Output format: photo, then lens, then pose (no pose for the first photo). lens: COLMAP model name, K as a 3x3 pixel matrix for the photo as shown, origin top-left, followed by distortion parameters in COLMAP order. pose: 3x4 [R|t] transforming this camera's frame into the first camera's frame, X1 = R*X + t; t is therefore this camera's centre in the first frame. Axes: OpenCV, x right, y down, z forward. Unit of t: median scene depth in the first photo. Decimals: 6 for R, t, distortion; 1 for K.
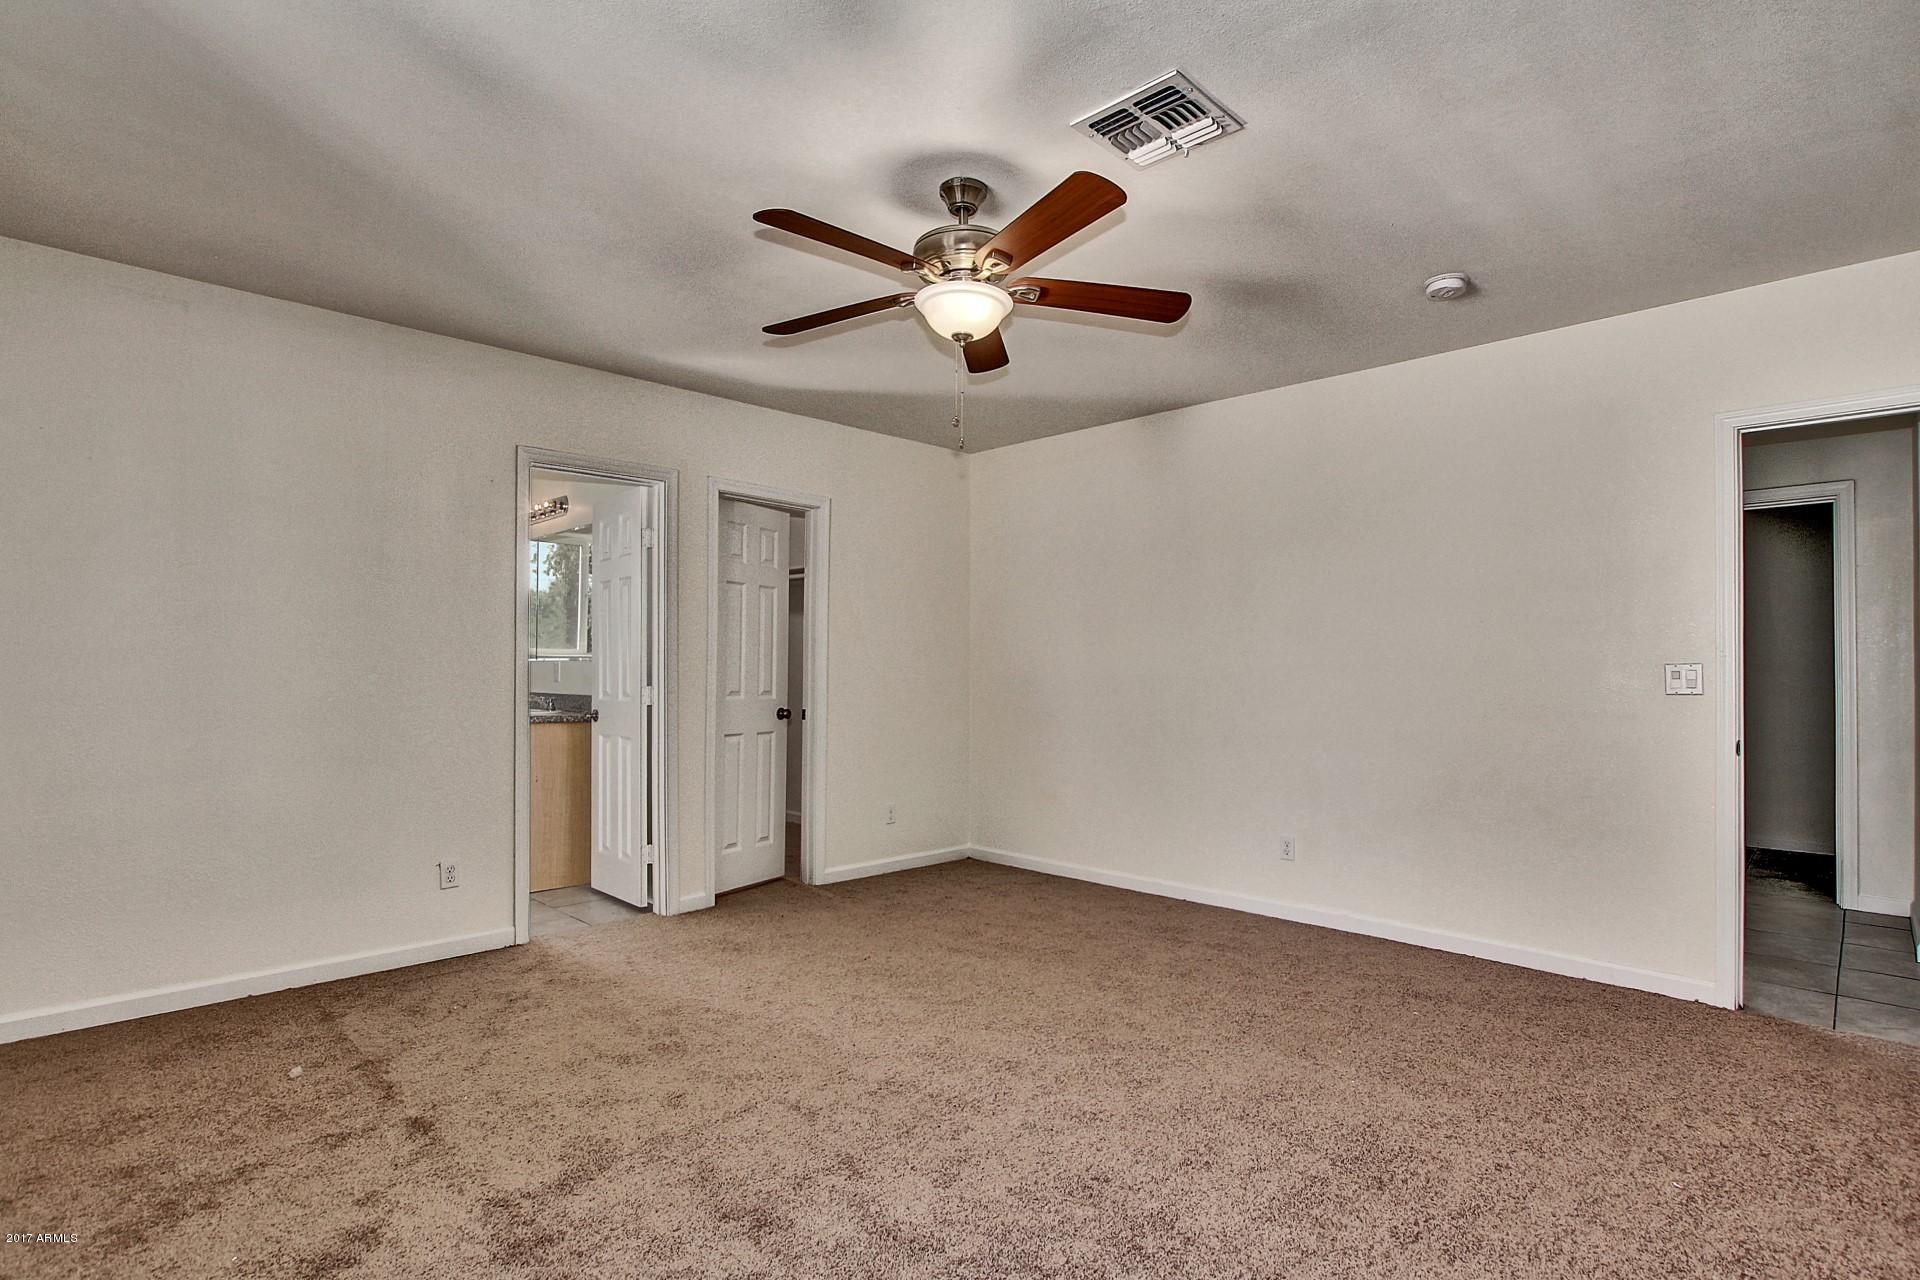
lens RADIAL K [[959.6, 0, 989.6], [0, 959.6, 654.2], [0, 0, 1]] dist [-0.031964, 0.000180]
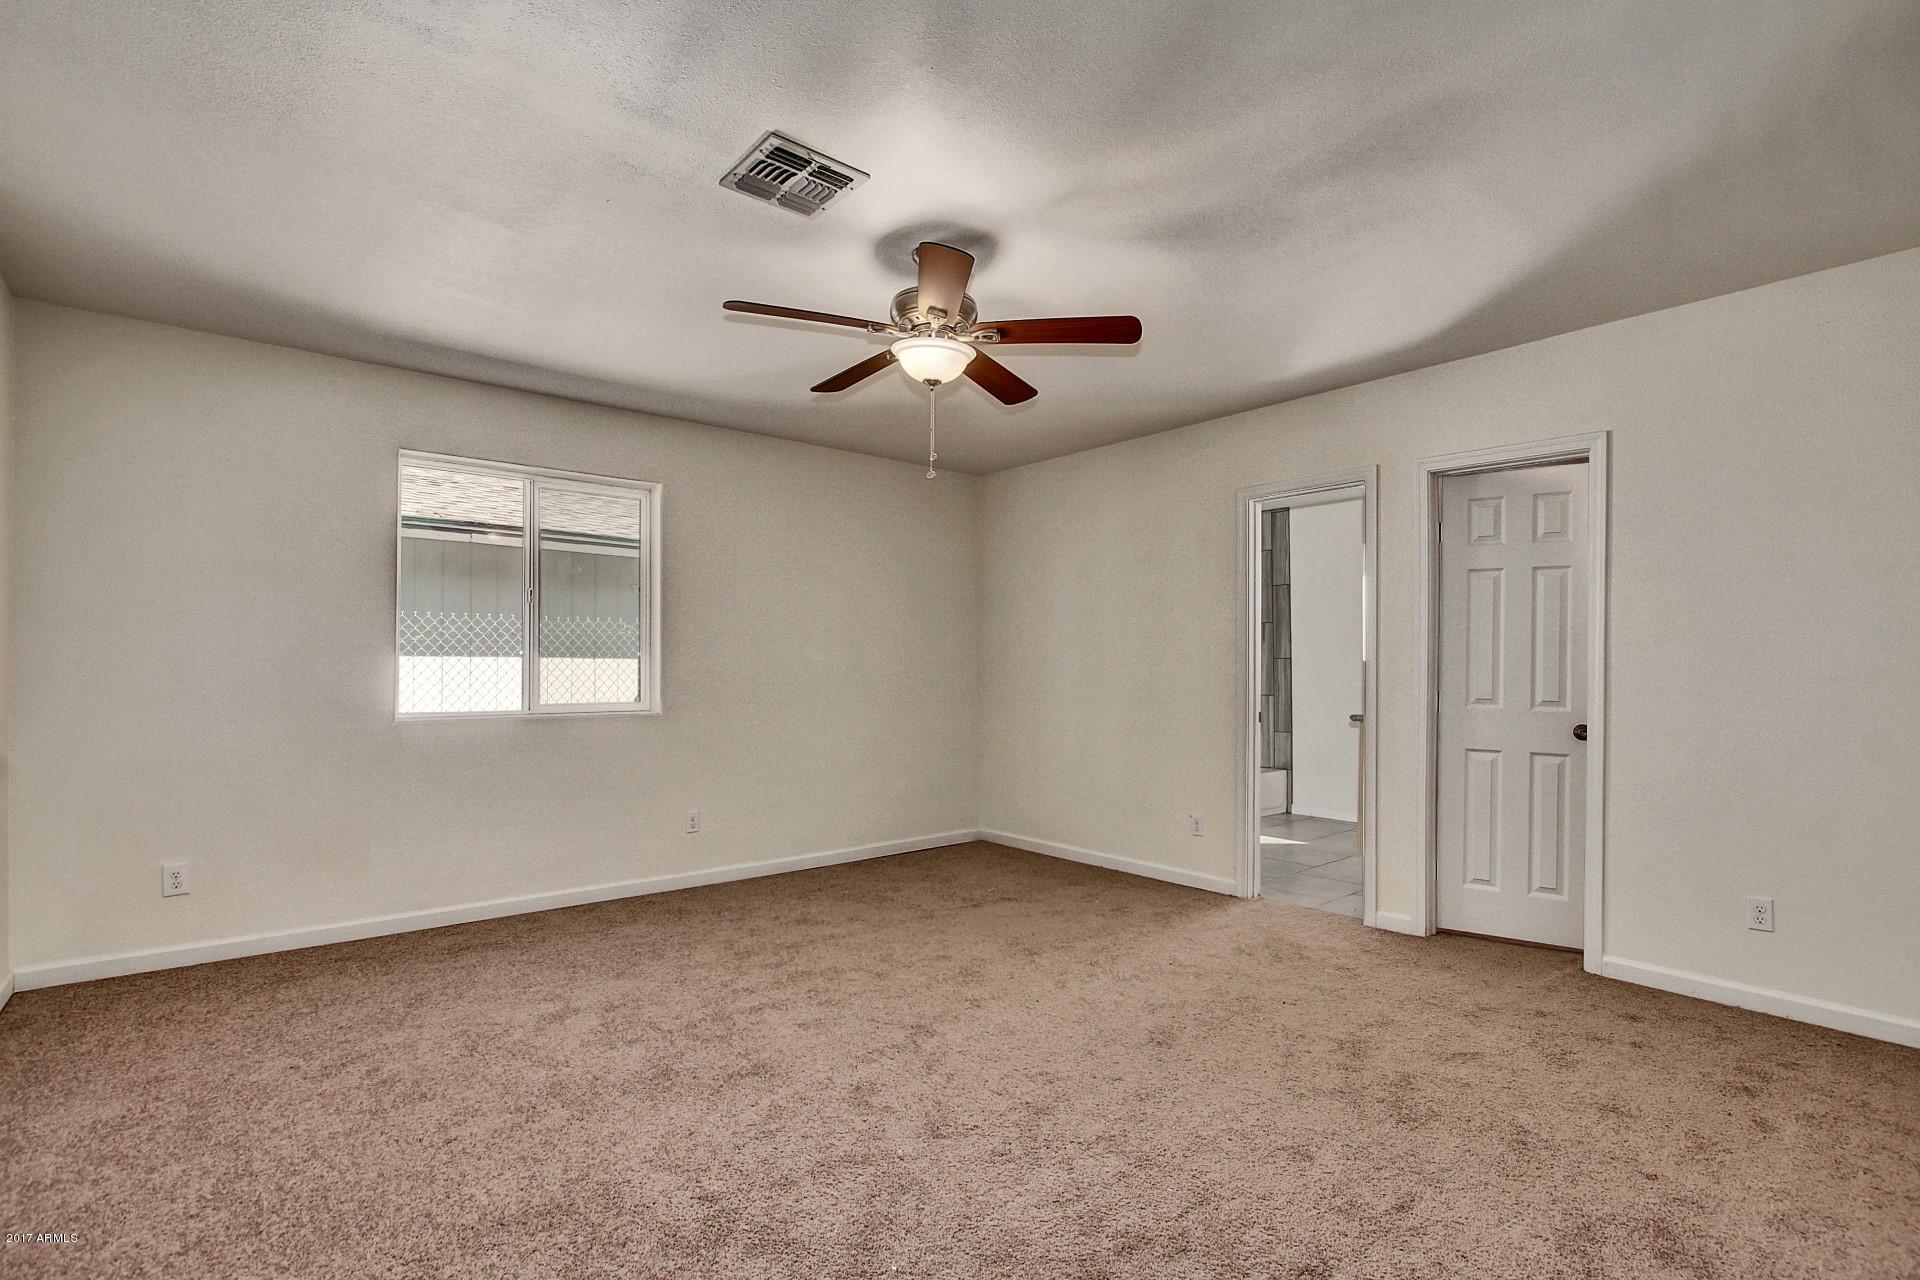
lens RADIAL K [[909.7, 0, 960.0], [0, 909.7, 640.0], [0, 0, 1]] dist [-0.027106, 0.000355]
pose [[-0.125732, -0.041374, -0.991201, 0.634041], [0.005804, 0.999082, -0.042439, 0.020736], [0.992047, -0.011089, -0.125376, 0.705749]]
